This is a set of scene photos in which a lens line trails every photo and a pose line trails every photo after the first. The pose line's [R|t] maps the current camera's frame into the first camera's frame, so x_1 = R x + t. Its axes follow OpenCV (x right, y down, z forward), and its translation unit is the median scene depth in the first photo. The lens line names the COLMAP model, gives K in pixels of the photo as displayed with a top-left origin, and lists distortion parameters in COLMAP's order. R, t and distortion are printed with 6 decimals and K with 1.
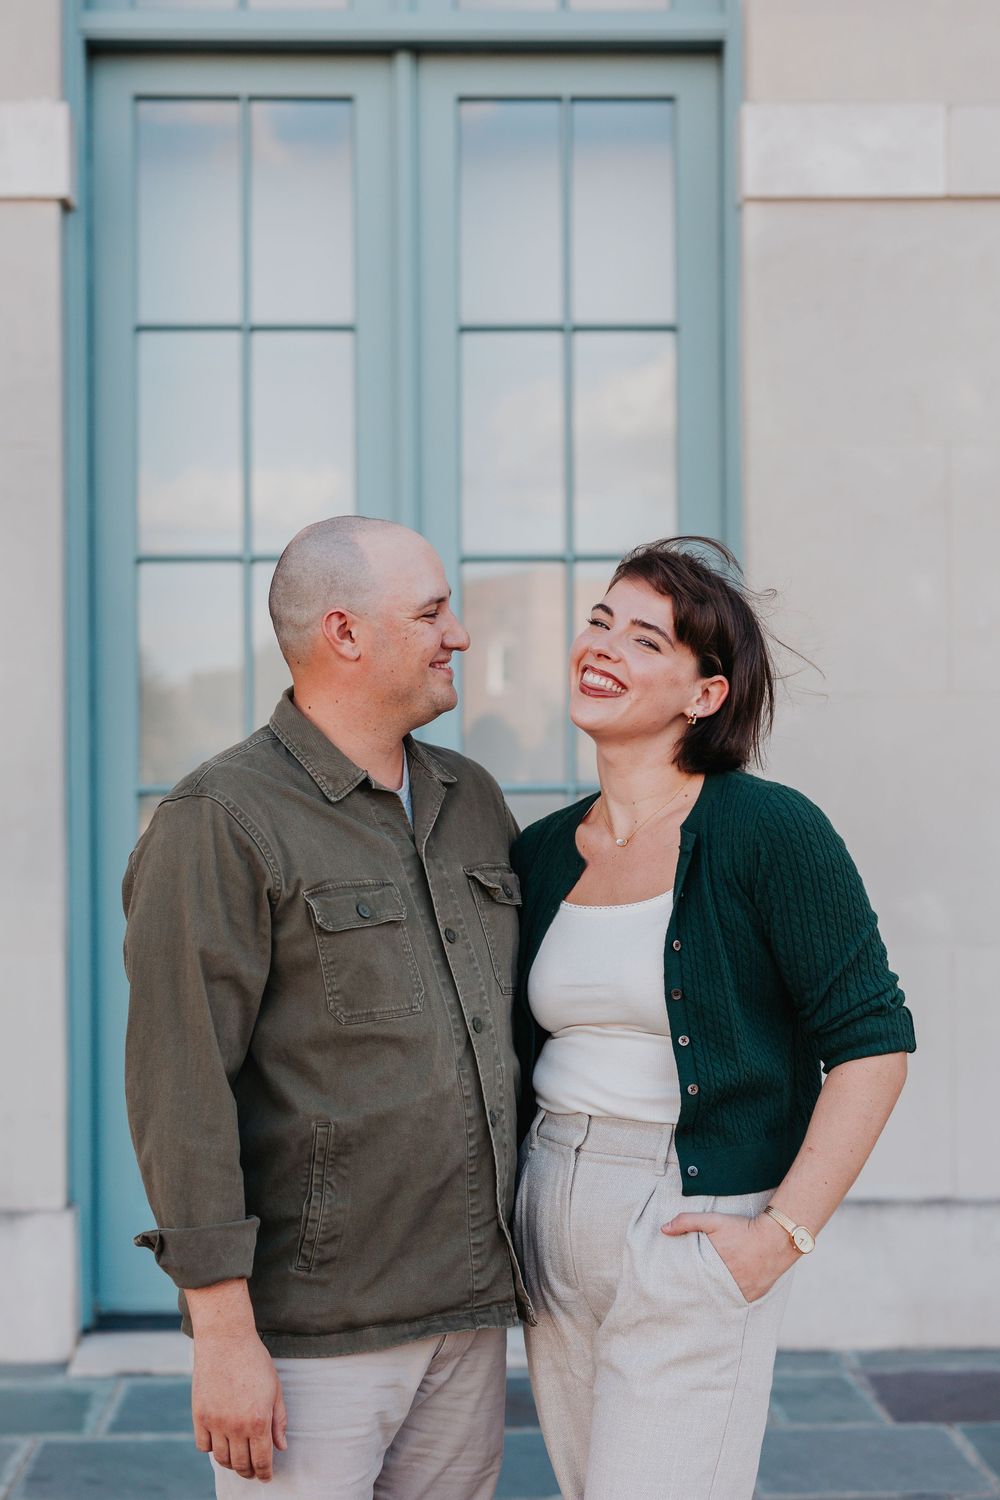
lens RADIAL K [[2219.4, 0, 500.0], [0, 2219.4, 750.0], [0, 0, 1]] dist [-0.088753, -0.077184]
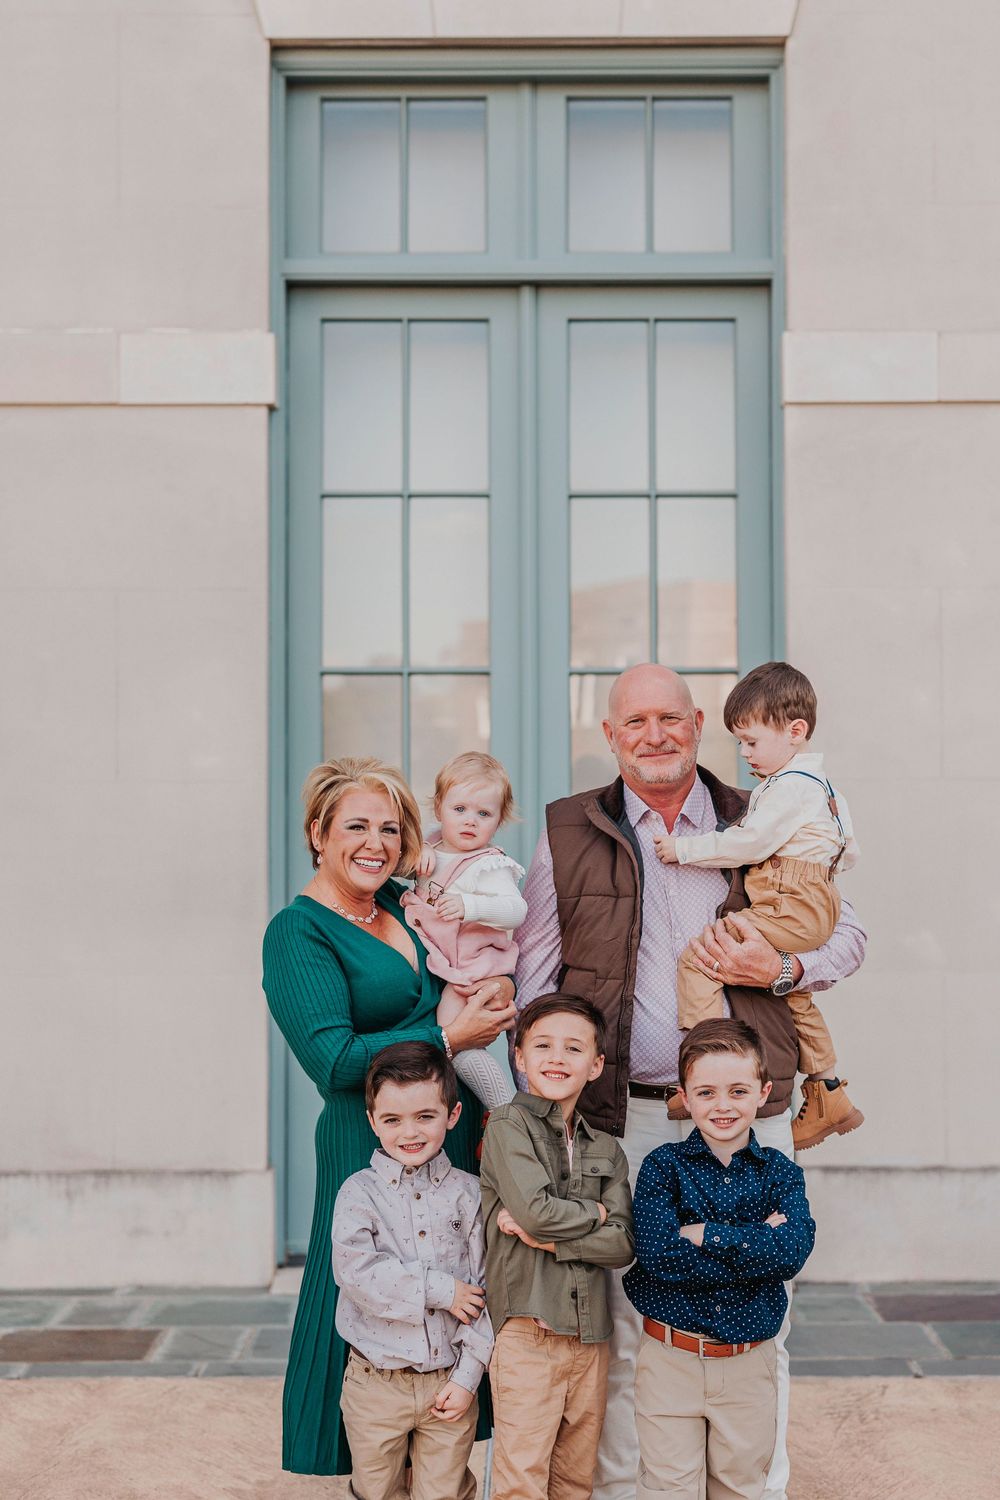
lens RADIAL K [[2530.6, 0, 570.7], [0, 2530.6, 669.5], [0, 0, 1]] dist [-0.063272, 0.166441]
pose [[0.999639, 0.001465, -0.026820, 0.023377], [-0.002664, 0.998996, -0.044717, -0.022517], [0.026727, 0.044772, 0.998640, -0.502594]]
